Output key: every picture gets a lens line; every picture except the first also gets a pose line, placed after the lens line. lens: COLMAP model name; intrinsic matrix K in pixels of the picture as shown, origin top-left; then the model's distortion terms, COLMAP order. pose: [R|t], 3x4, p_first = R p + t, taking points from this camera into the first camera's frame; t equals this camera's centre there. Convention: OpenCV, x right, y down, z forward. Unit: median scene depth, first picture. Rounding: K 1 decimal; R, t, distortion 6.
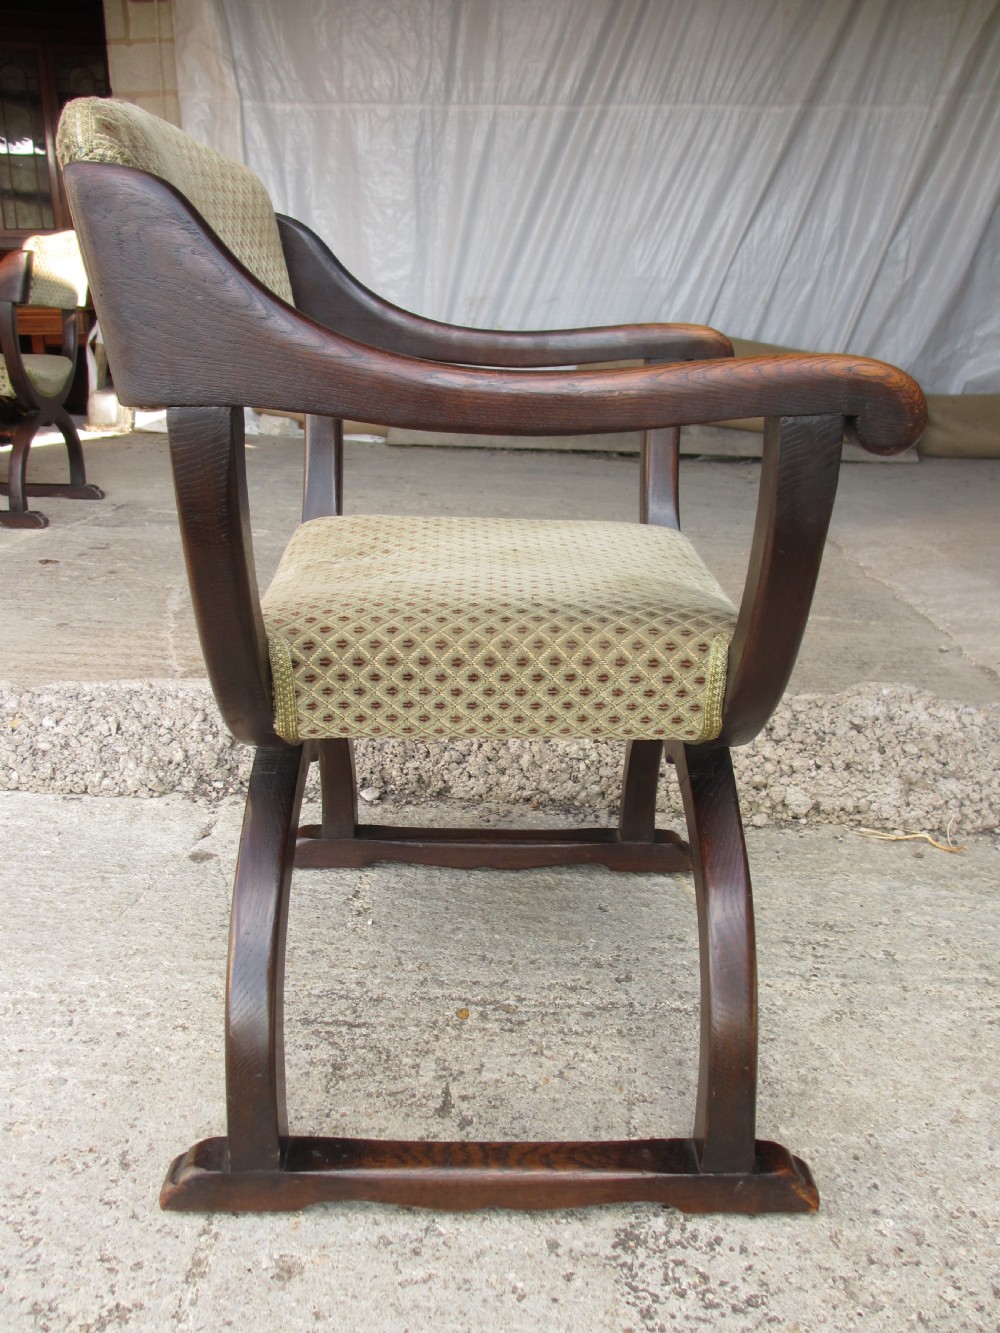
lens RADIAL K [[1035.6, 0, 499.7], [0, 1035.6, 669.0], [0, 0, 1]] dist [-0.043707, 0.012230]
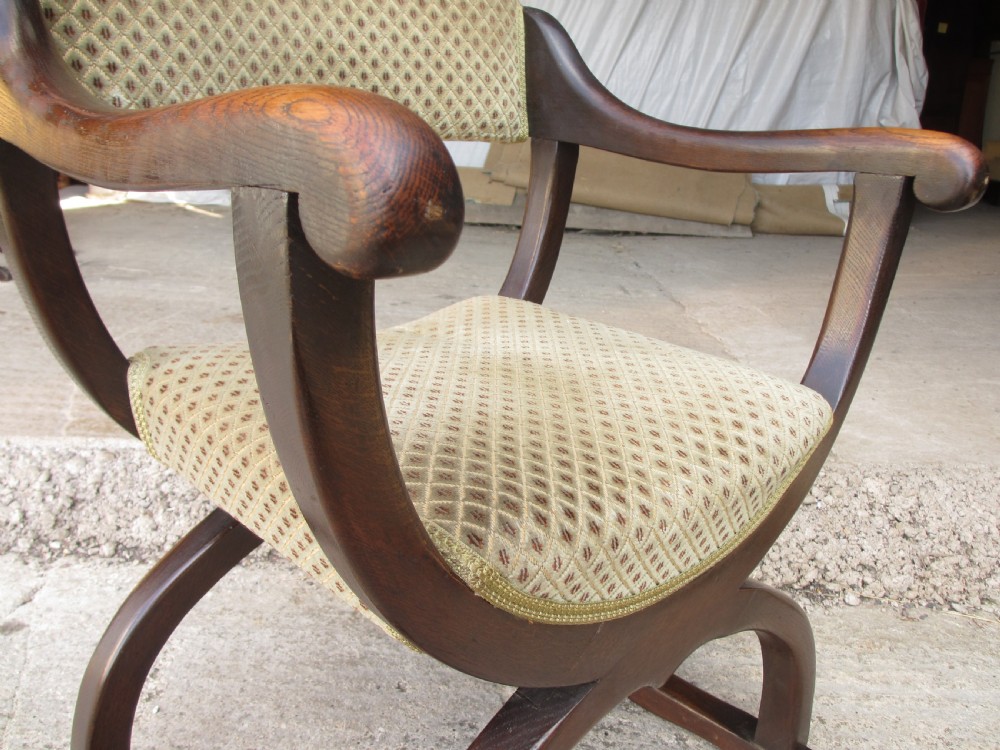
lens RADIAL K [[776.9, 0, 499.7], [0, 776.9, 379.3], [0, 0, 1]] dist [-0.043707, 0.012230]
pose [[0.998136, 0.006585, 0.060678, 0.126483], [-0.006076, 0.999945, -0.008562, -0.050867], [-0.060731, 0.008178, 0.998121, 0.213853]]
